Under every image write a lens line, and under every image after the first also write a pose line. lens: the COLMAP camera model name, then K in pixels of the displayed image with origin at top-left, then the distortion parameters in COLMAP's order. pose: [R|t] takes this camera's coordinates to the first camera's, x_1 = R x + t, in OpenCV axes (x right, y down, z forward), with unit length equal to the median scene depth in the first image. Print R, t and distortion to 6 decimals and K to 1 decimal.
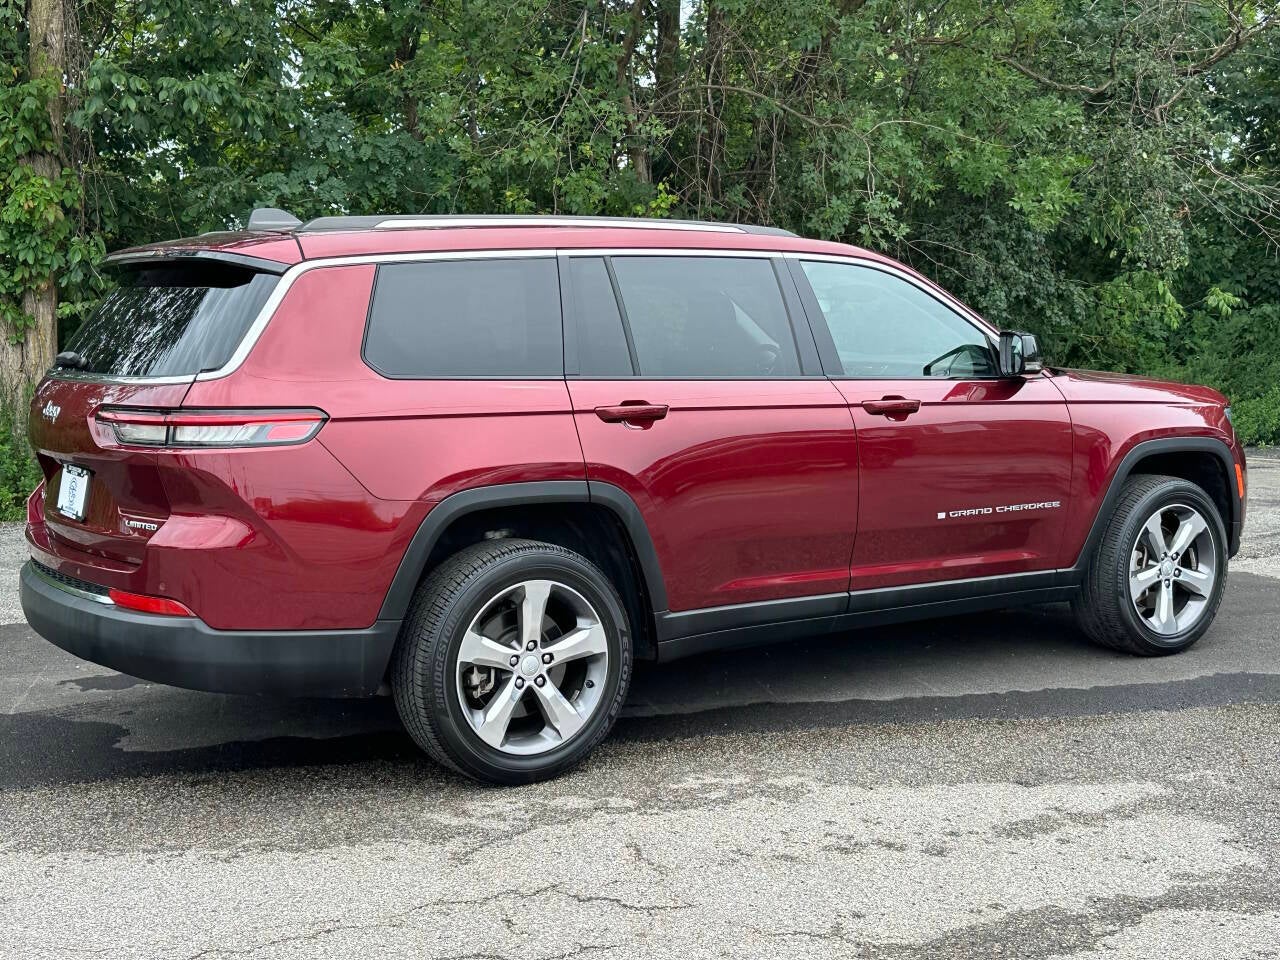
lens RADIAL K [[1600.5, 0, 636.5], [0, 1600.5, 484.4], [0, 0, 1]] dist [0.104786, 0.000000]
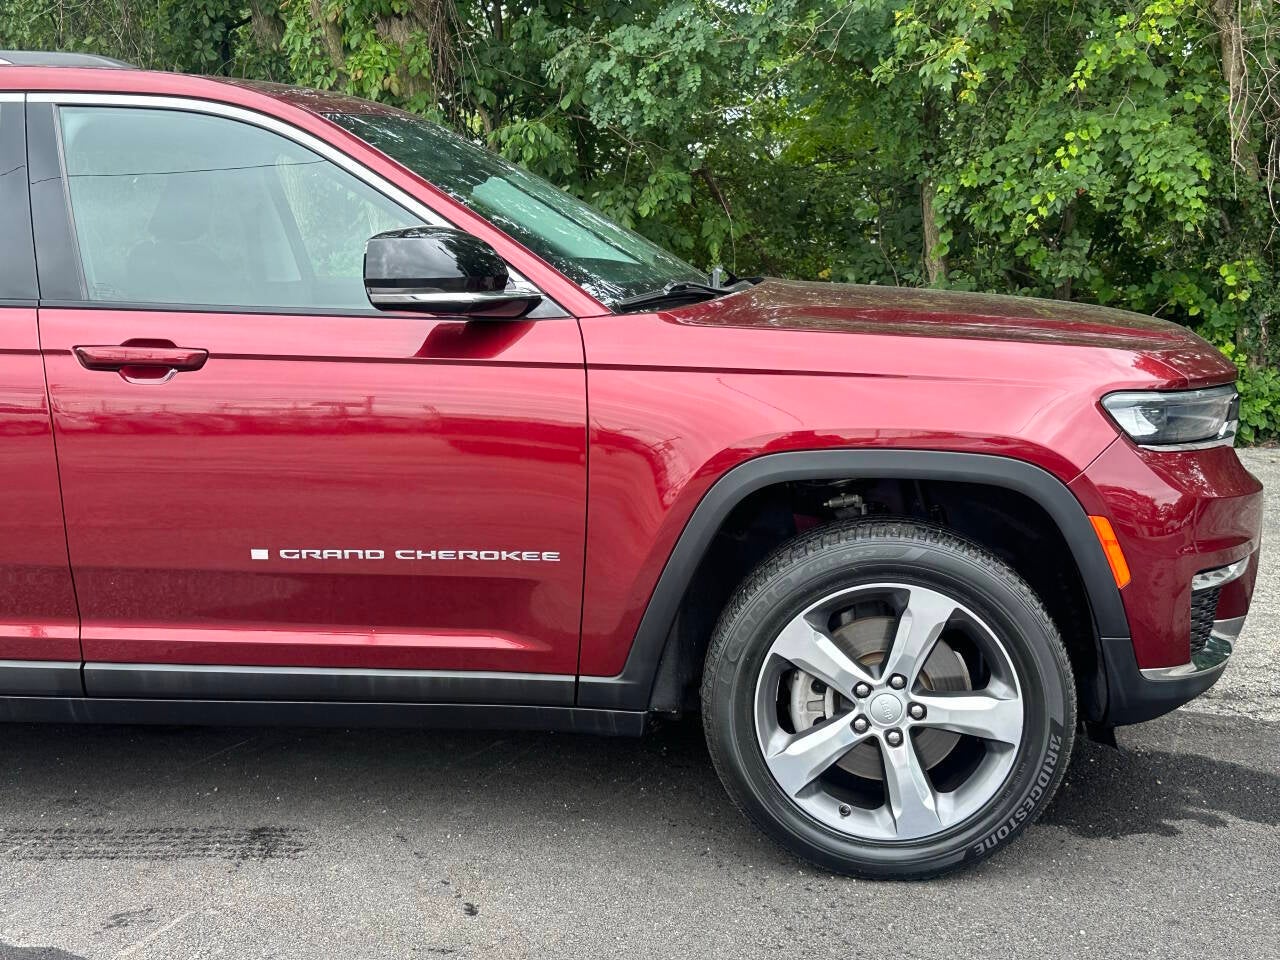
lens RADIAL K [[1600.5, 0, 642.4], [0, 1600.5, 478.7], [0, 0, 1]] dist [0.104786, 0.000000]
pose [[0.772044, 0.108957, -0.626160, 0.754643], [-0.055804, 0.993012, 0.103987, -0.086381], [0.633115, -0.045340, 0.772729, 0.751339]]
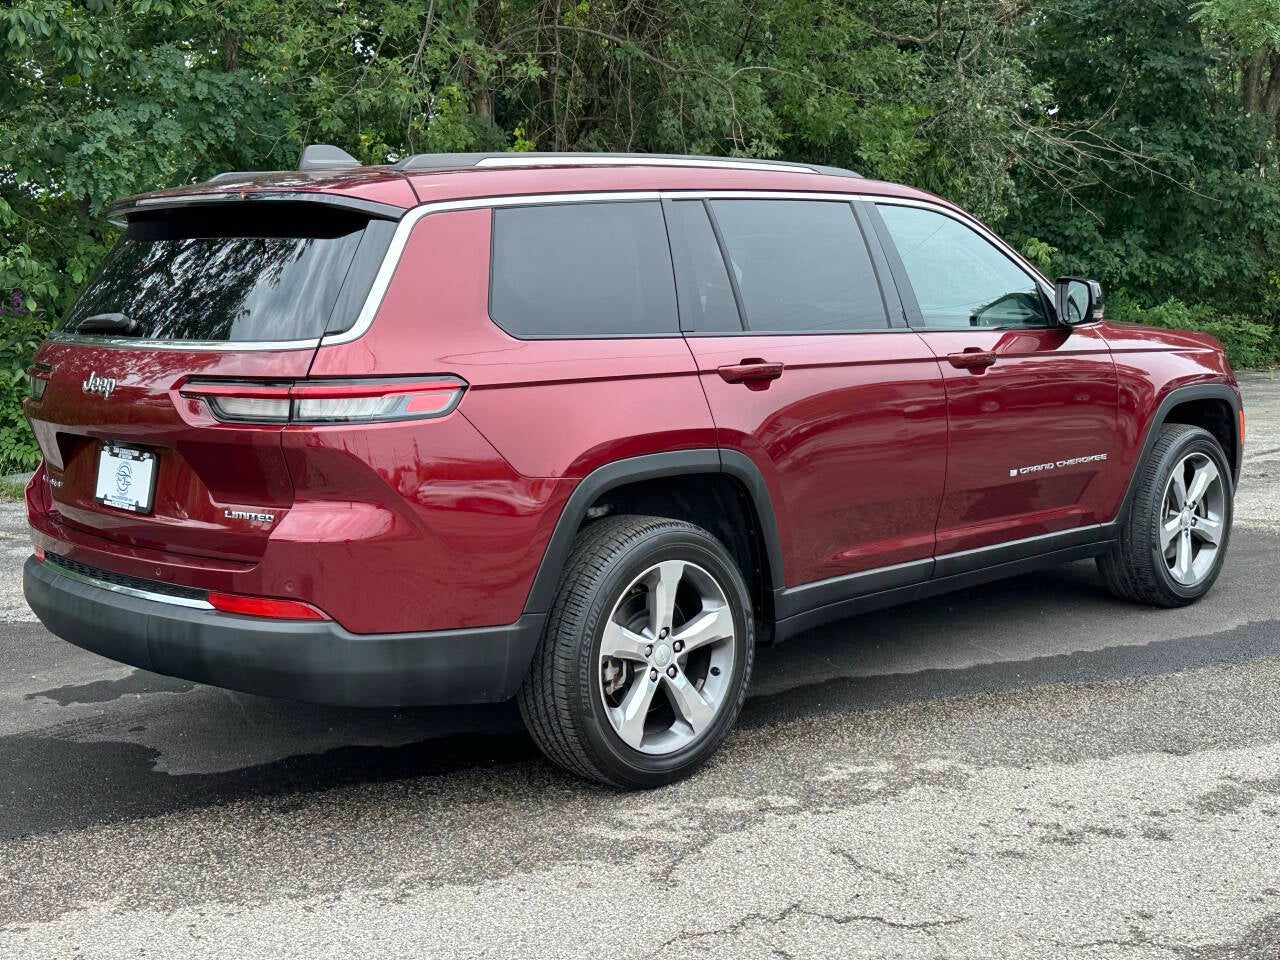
lens RADIAL K [[1600.5, 0, 629.8], [0, 1600.5, 479.8], [0, 0, 1]] dist [0.104786, 0.000000]
pose [[0.983934, -0.032804, 0.175495, -0.234979], [0.028384, 0.999215, 0.027640, -0.010757], [-0.176264, -0.022215, 0.984092, 0.116237]]
